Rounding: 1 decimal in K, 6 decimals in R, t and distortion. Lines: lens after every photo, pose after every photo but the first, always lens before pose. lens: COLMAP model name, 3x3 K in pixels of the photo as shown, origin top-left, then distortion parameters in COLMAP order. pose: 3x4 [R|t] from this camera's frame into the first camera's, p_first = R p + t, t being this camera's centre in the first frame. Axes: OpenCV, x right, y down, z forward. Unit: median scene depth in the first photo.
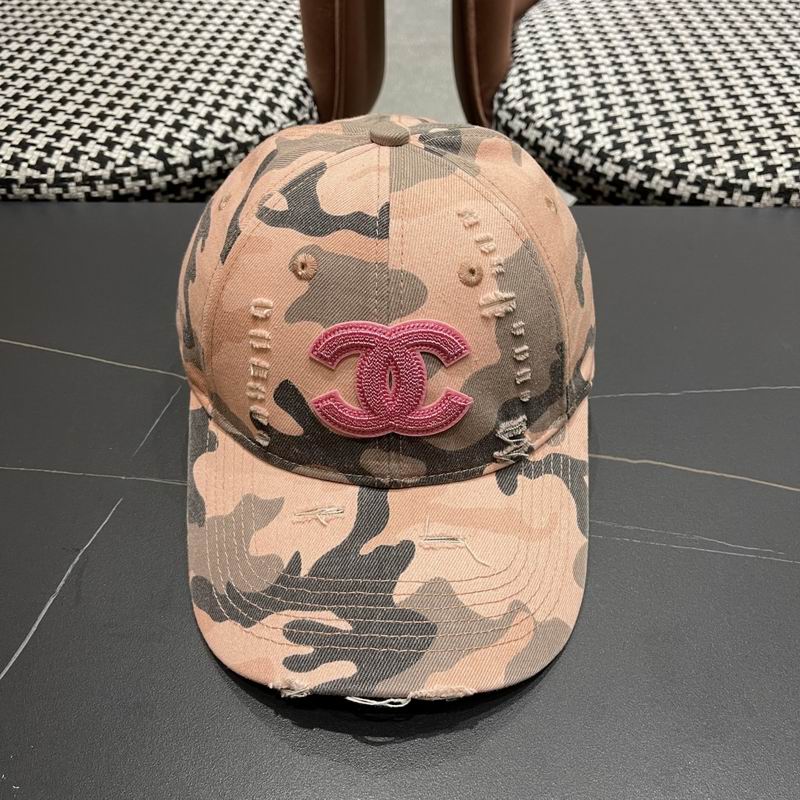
lens RADIAL K [[863.8, 0, 399.4], [0, 863.8, 405.3], [0, 0, 1]] dist [0.024821, 0.000000]
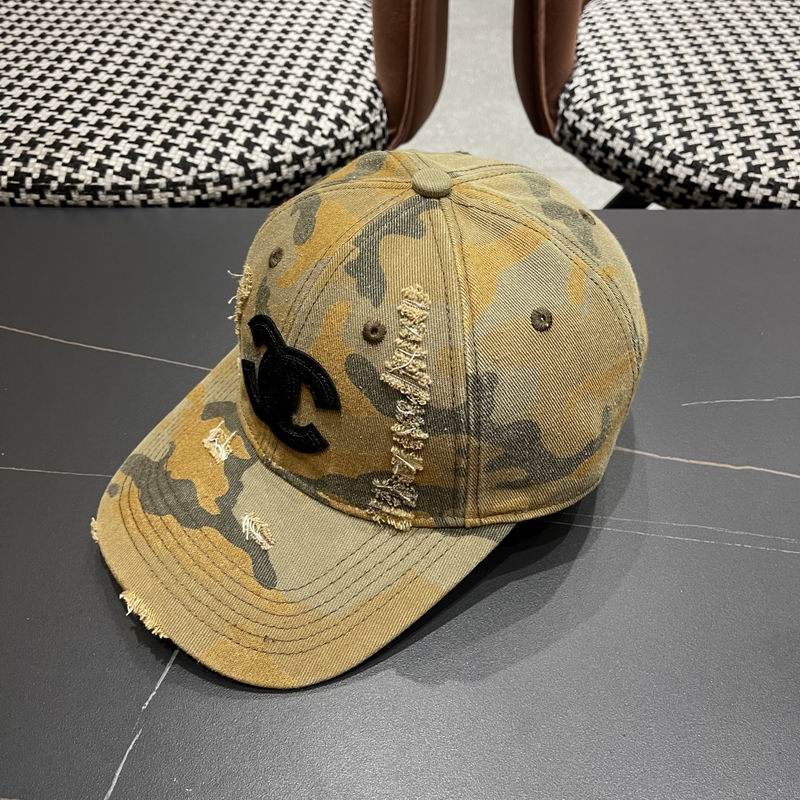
lens RADIAL K [[863.8, 0, 405.0], [0, 863.8, 406.9], [0, 0, 1]] dist [0.024821, 0.000000]
pose [[0.999942, -0.006204, 0.008765, -0.091551], [0.005943, 0.999549, 0.029452, -0.027816], [-0.008944, -0.029398, 0.999528, -0.023158]]
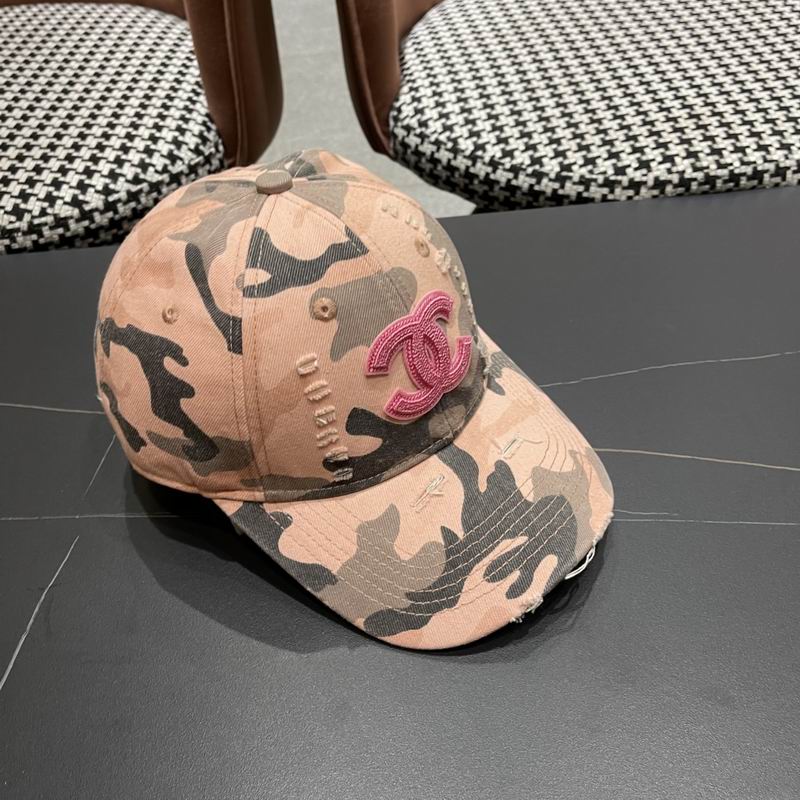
lens RADIAL K [[863.8, 0, 400.4], [0, 863.8, 408.3], [0, 0, 1]] dist [0.024821, 0.000000]
pose [[0.991596, -0.110242, 0.067705, 0.013158], [0.109633, 0.993891, 0.012668, -0.013054], [-0.068688, -0.005138, 0.997625, -0.064588]]
